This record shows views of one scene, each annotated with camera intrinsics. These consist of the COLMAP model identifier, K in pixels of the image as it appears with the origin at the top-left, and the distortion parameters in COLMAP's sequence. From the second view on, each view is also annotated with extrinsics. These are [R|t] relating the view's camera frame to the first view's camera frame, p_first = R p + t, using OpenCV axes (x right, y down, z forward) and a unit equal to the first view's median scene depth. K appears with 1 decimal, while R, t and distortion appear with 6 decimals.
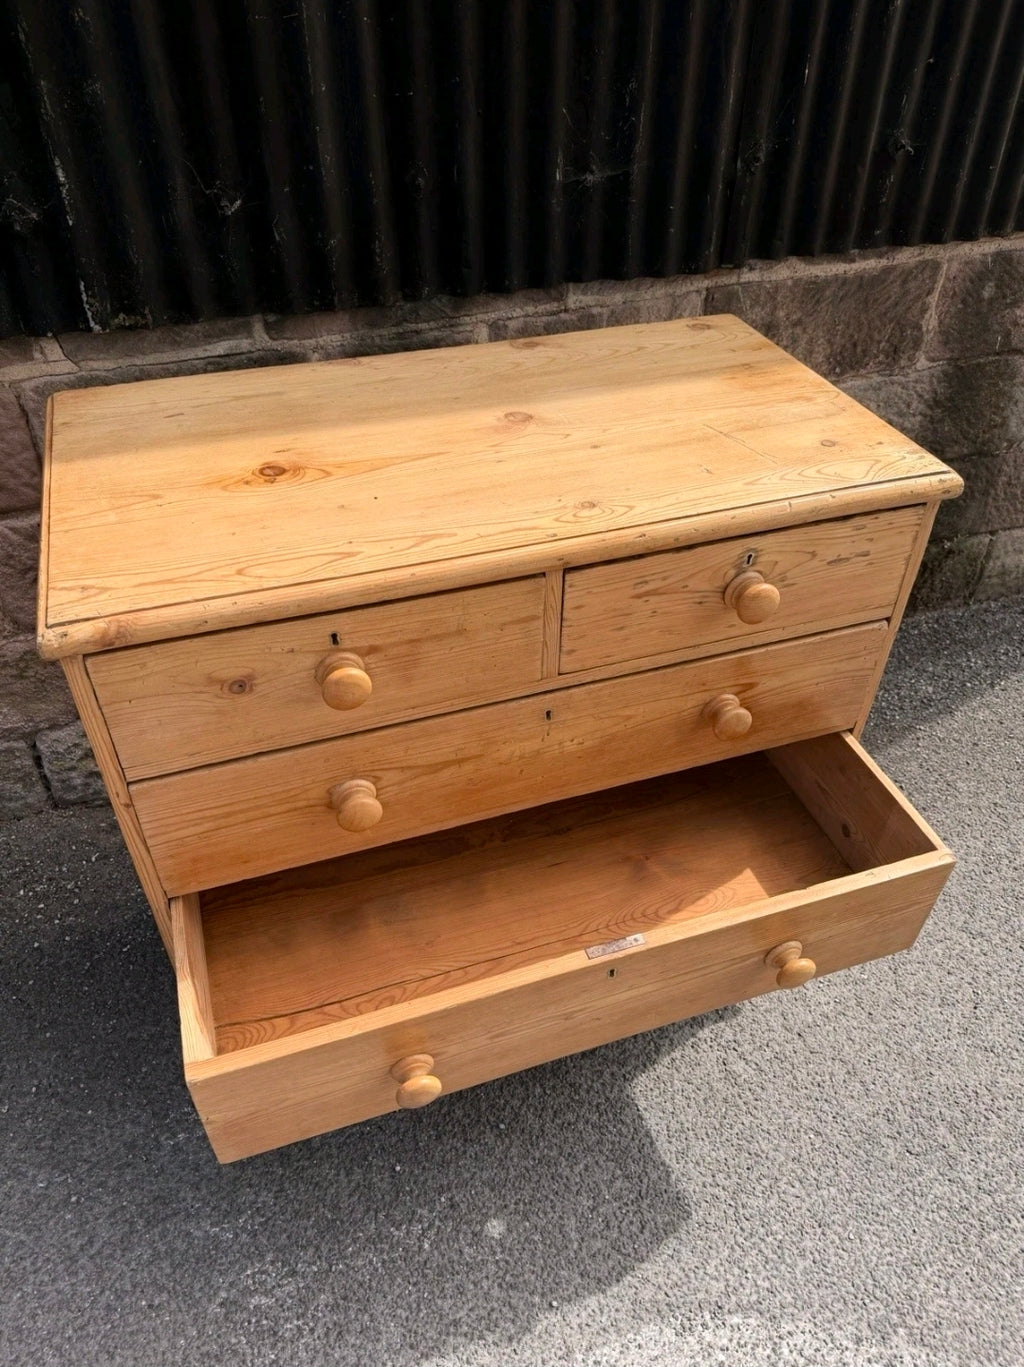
lens RADIAL K [[968.9, 0, 507.5], [0, 968.9, 693.7], [0, 0, 1]] dist [0.039343, -0.047506]
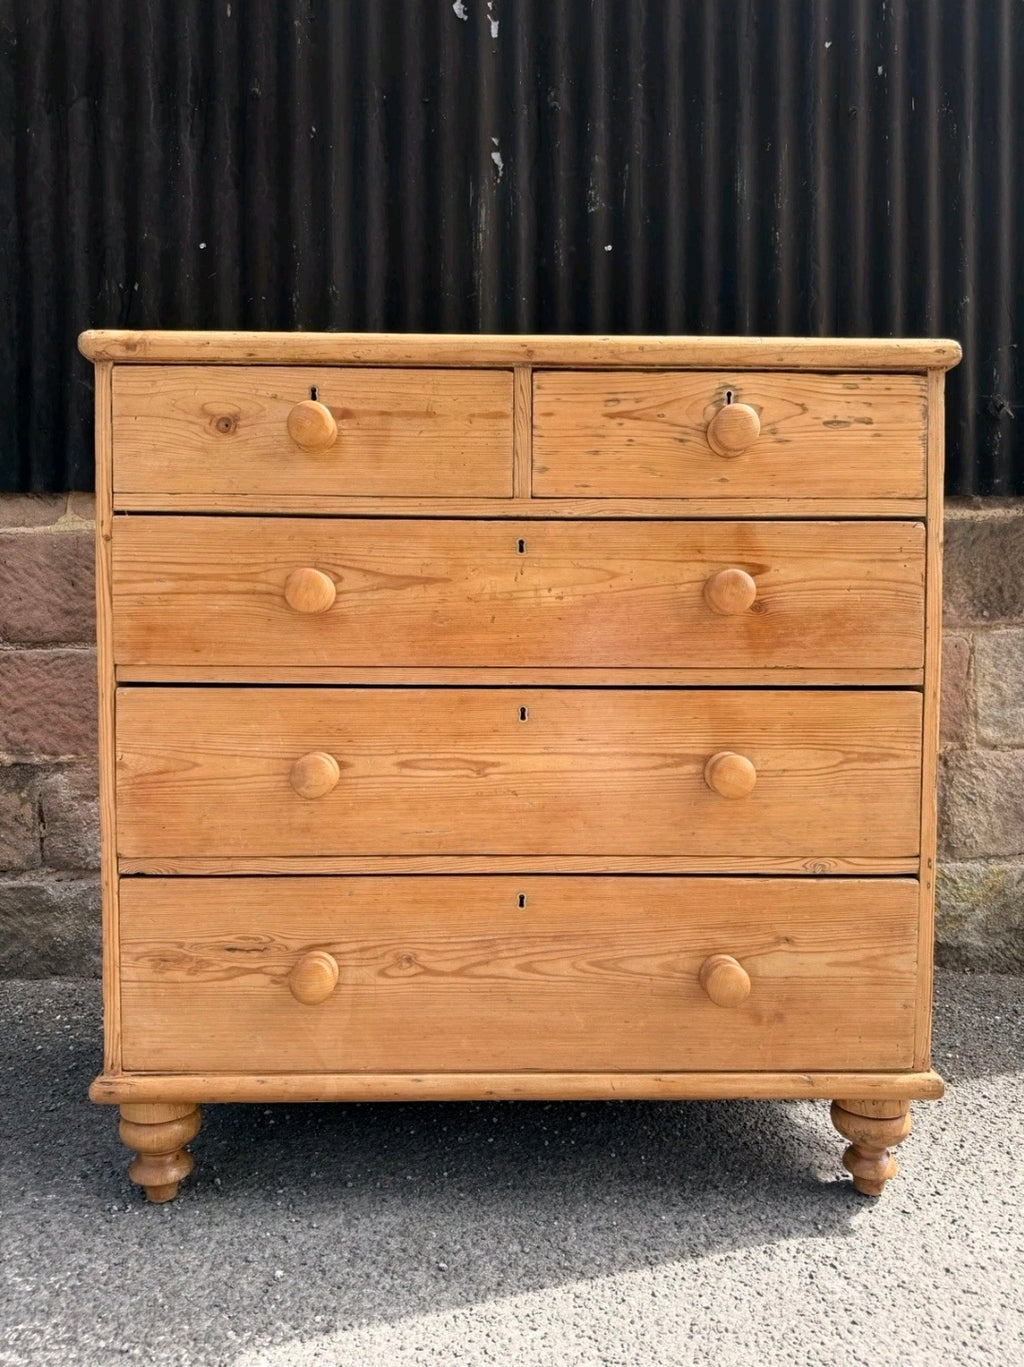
lens RADIAL K [[968.9, 0, 509.4], [0, 968.9, 692.0], [0, 0, 1]] dist [0.039343, -0.047506]
pose [[0.950631, 0.005687, -0.310272, 0.277206], [-0.197350, 0.782683, -0.590306, 0.593599], [0.239488, 0.622395, 0.745164, 0.301565]]
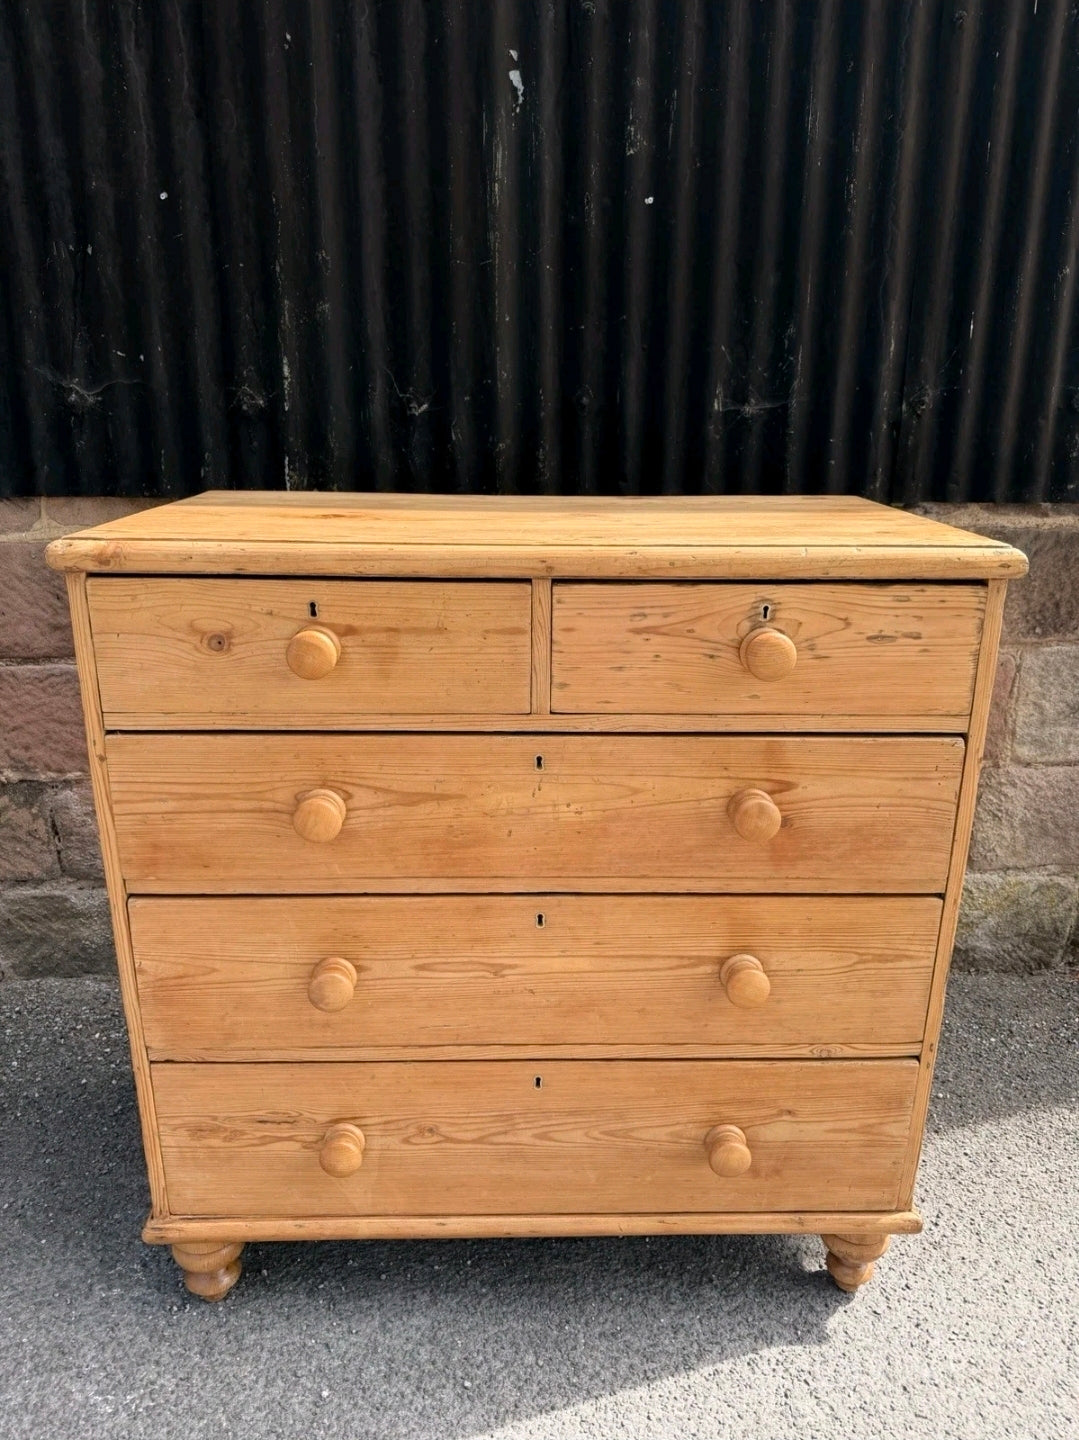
lens RADIAL K [[1020.6, 0, 540.0], [0, 1020.6, 734.7], [0, 0, 1]] dist [0.039343, -0.047506]
pose [[0.952044, 0.094625, -0.290962, 0.269285], [-0.198442, 0.914796, -0.351808, 0.282733], [0.232881, 0.392676, 0.889703, 0.101097]]
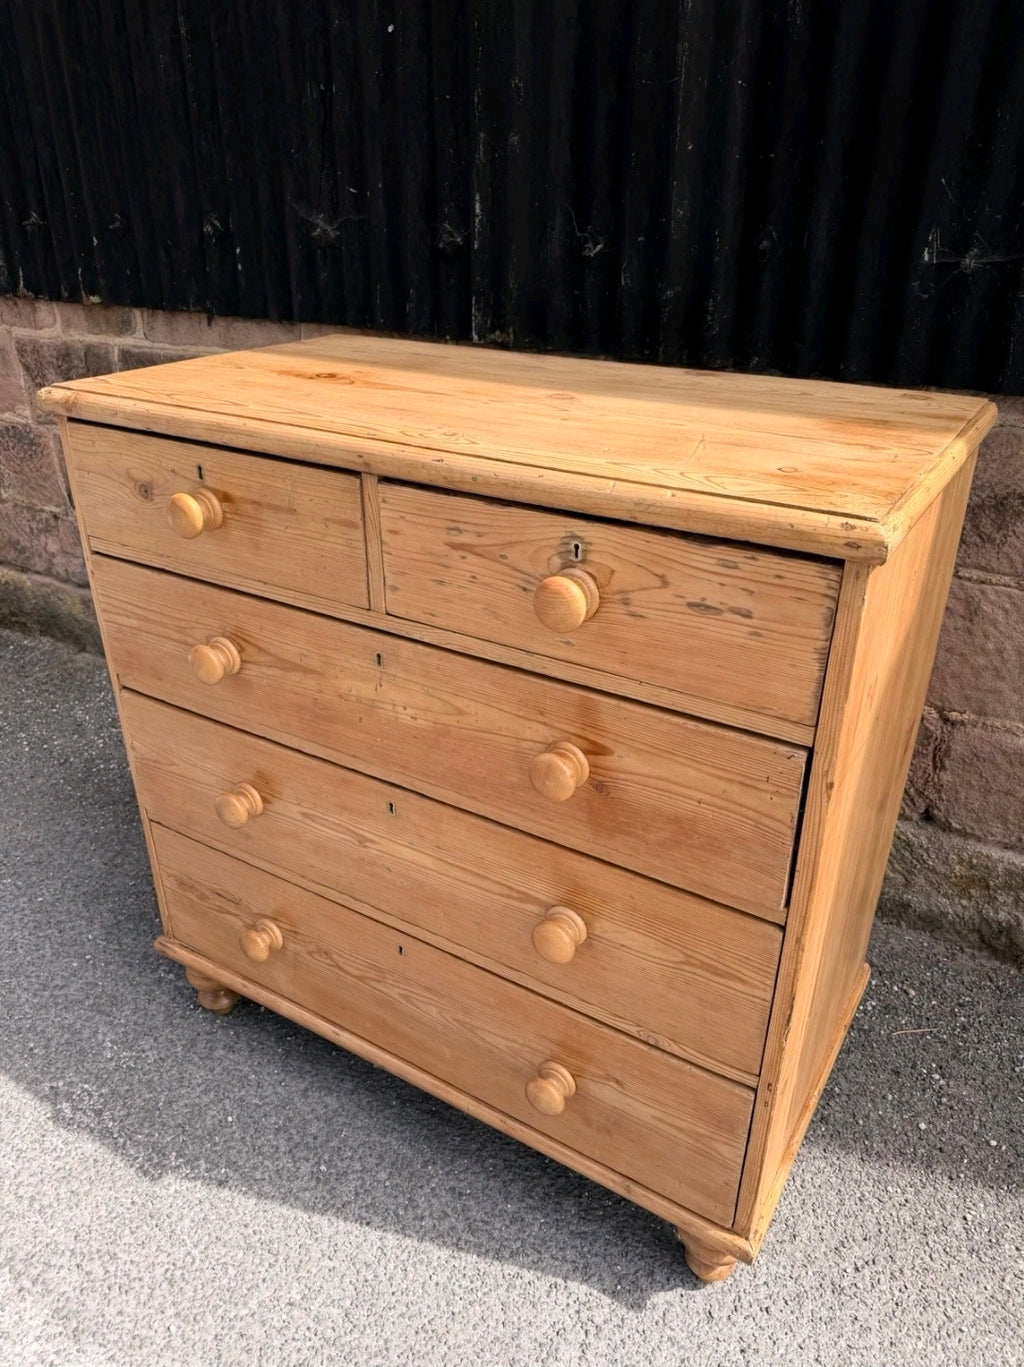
lens RADIAL K [[968.9, 0, 513.9], [0, 968.9, 692.2], [0, 0, 1]] dist [0.039343, -0.047506]
pose [[0.637062, 0.351375, -0.686067, 0.635562], [-0.500308, 0.865586, -0.021254, 0.003381], [0.586382, 0.356785, 0.727228, 0.347372]]
